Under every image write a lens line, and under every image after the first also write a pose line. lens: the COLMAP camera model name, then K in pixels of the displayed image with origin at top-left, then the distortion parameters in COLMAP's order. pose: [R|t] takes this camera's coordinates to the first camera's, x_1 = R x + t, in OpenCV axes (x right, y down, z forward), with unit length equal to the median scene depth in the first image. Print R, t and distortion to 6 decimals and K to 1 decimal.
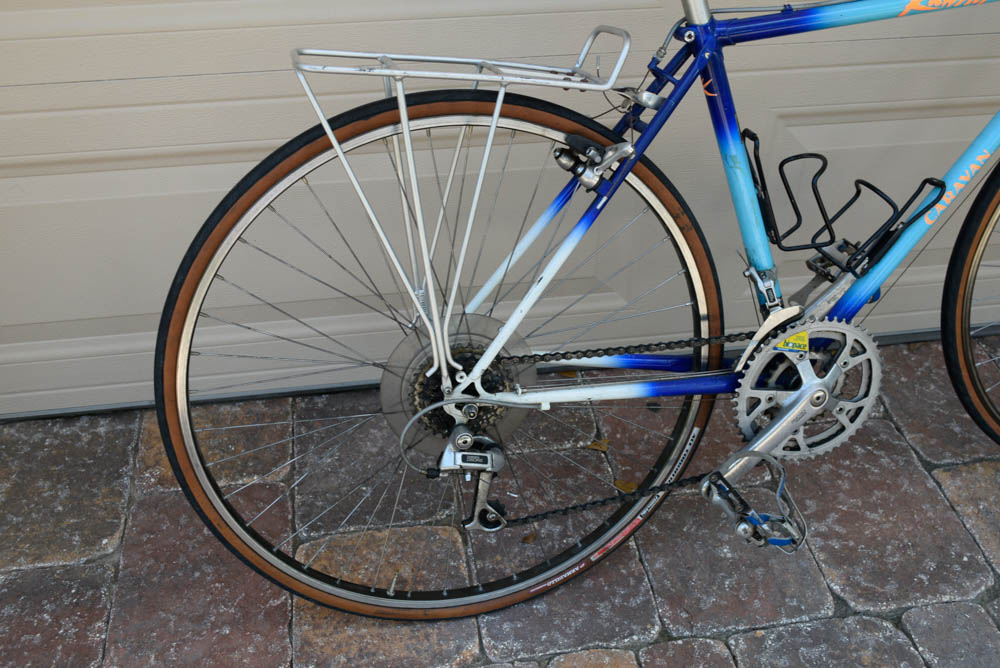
lens RADIAL K [[1016.3, 0, 500.4], [0, 1016.3, 335.6], [0, 0, 1]] dist [-0.013957, 0.000000]
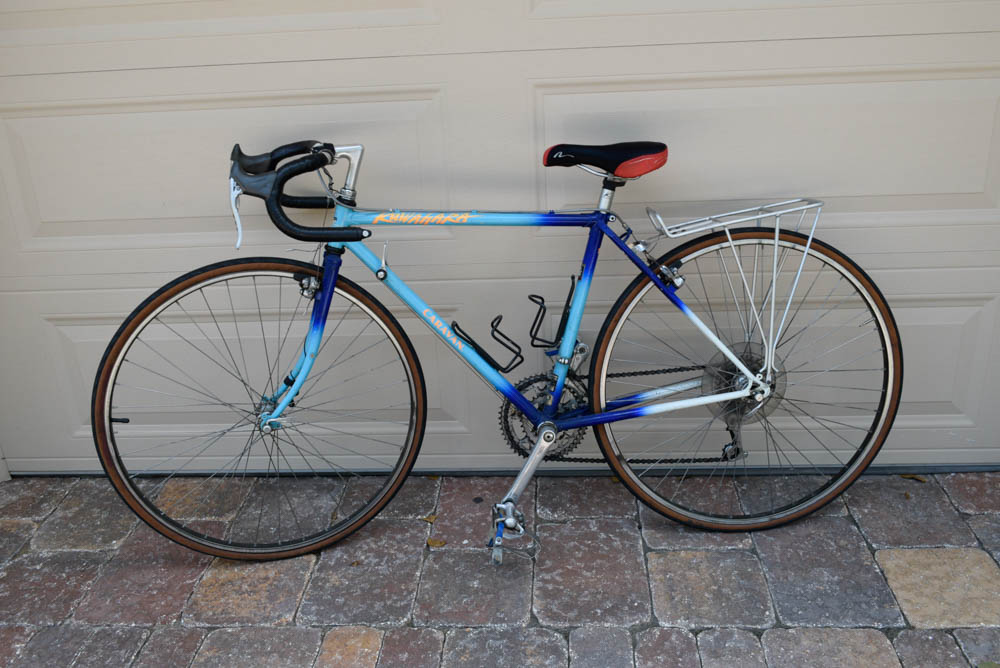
lens RADIAL K [[874.7, 0, 496.9], [0, 874.7, 335.2], [0, 0, 1]] dist [-0.012933, 0.008015]
pose [[0.972974, 0.028876, -0.229104, 0.579428], [-0.087184, 0.964656, -0.248673, 0.191065], [0.213826, 0.261926, 0.941102, -0.321723]]
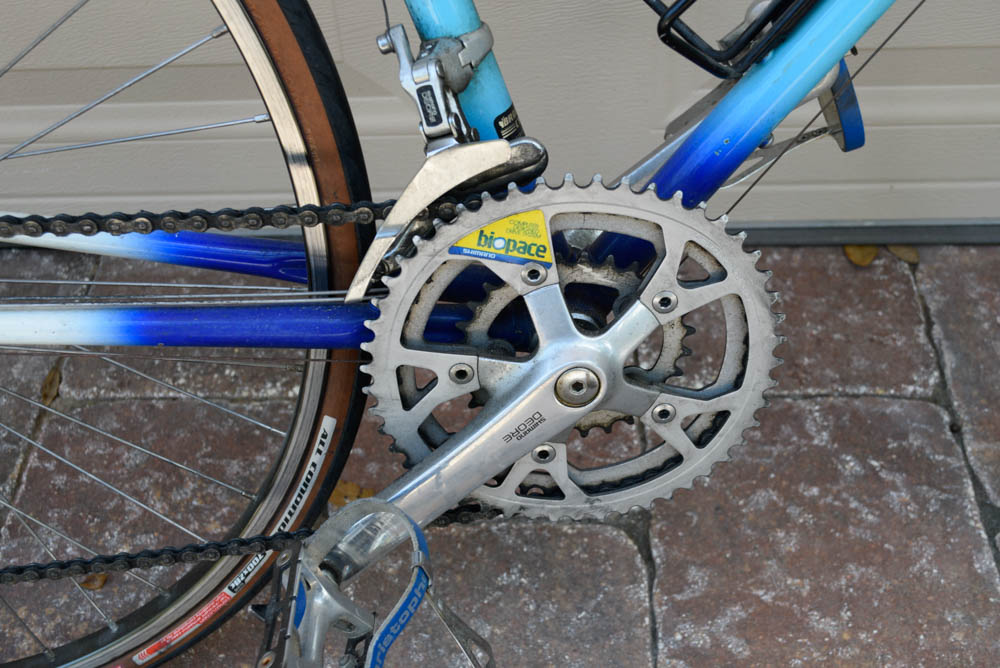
lens RADIAL K [[1184.6, 0, 501.6], [0, 1184.6, 337.9], [0, 0, 1]] dist [-0.023266, 0.000000]
pose [[0.979225, 0.095205, -0.179036, 0.344665], [-0.068443, 0.986294, 0.150136, -0.021002], [0.190876, -0.134763, 0.972320, 0.529550]]
